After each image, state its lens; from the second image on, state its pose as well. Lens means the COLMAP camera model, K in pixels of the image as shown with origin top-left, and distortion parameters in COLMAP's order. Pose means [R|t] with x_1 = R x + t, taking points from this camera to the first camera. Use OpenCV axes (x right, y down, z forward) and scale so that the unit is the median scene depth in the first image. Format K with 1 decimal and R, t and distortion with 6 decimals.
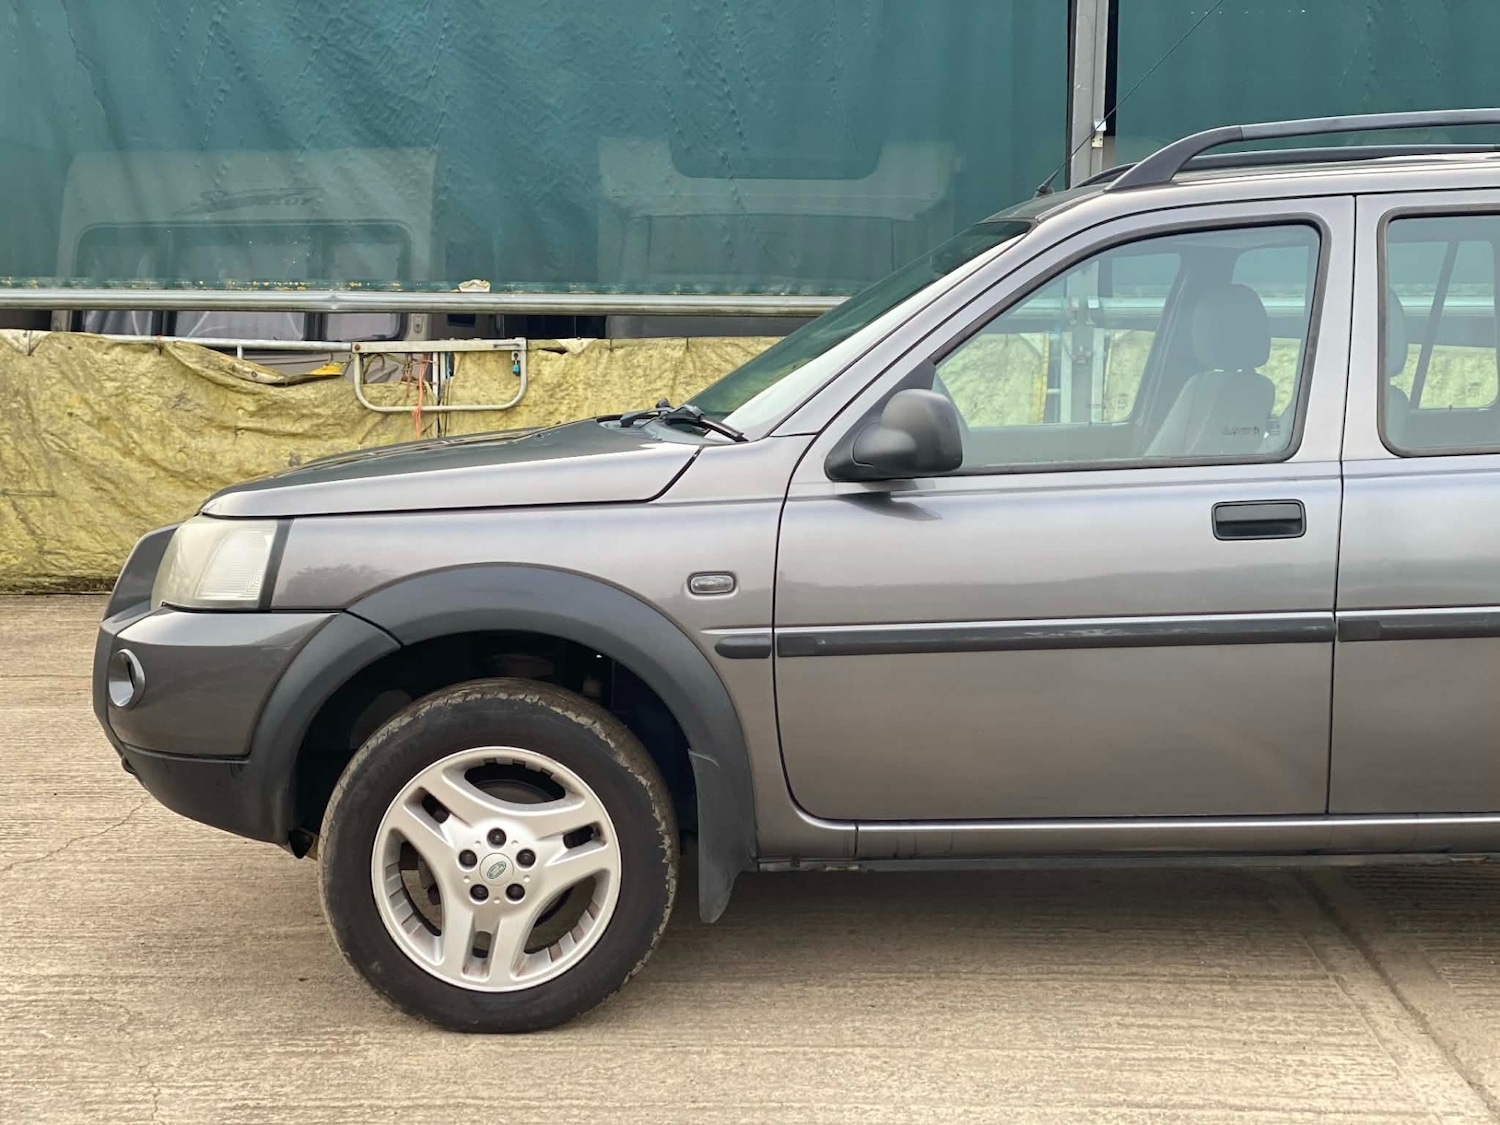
lens RADIAL K [[2191.8, 0, 704.3], [0, 2191.8, 596.6], [0, 0, 1]] dist [0.123376, 0.000000]
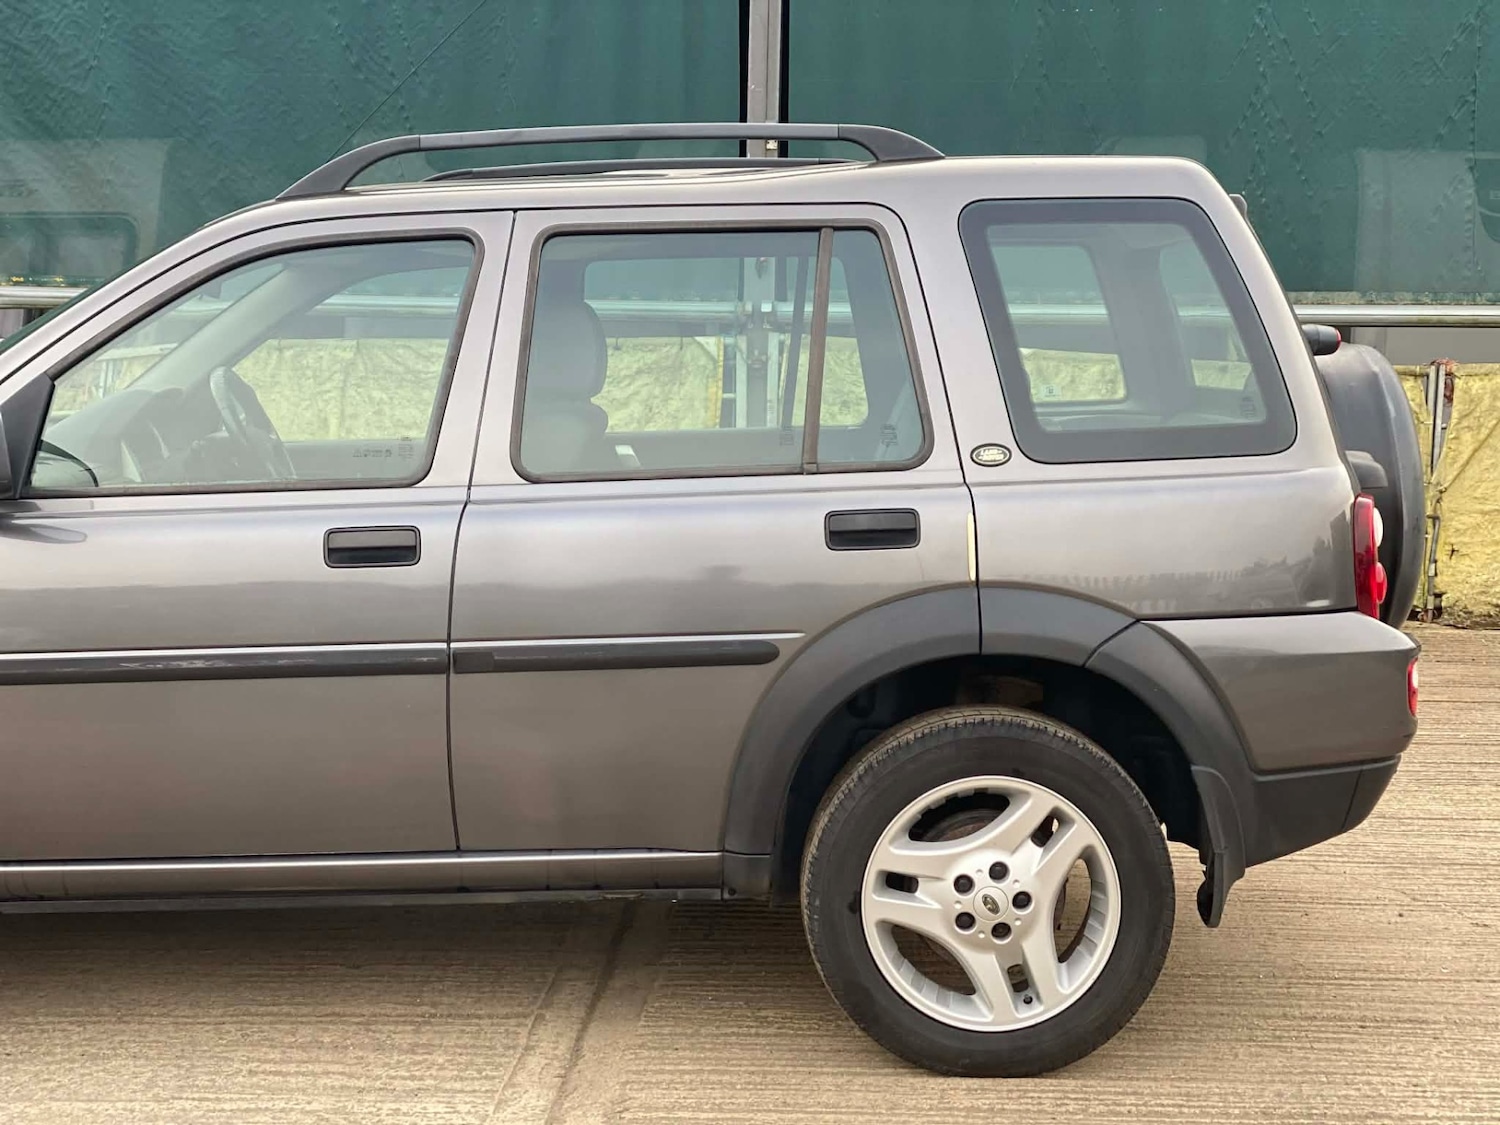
lens RADIAL K [[2191.8, 0, 779.7], [0, 2191.8, 601.6], [0, 0, 1]] dist [0.123376, 0.000000]
pose [[0.999978, 0.004626, -0.004694, 0.361813], [-0.004597, 0.999970, 0.006284, -0.014781], [0.004723, -0.006262, 0.999969, 0.035476]]
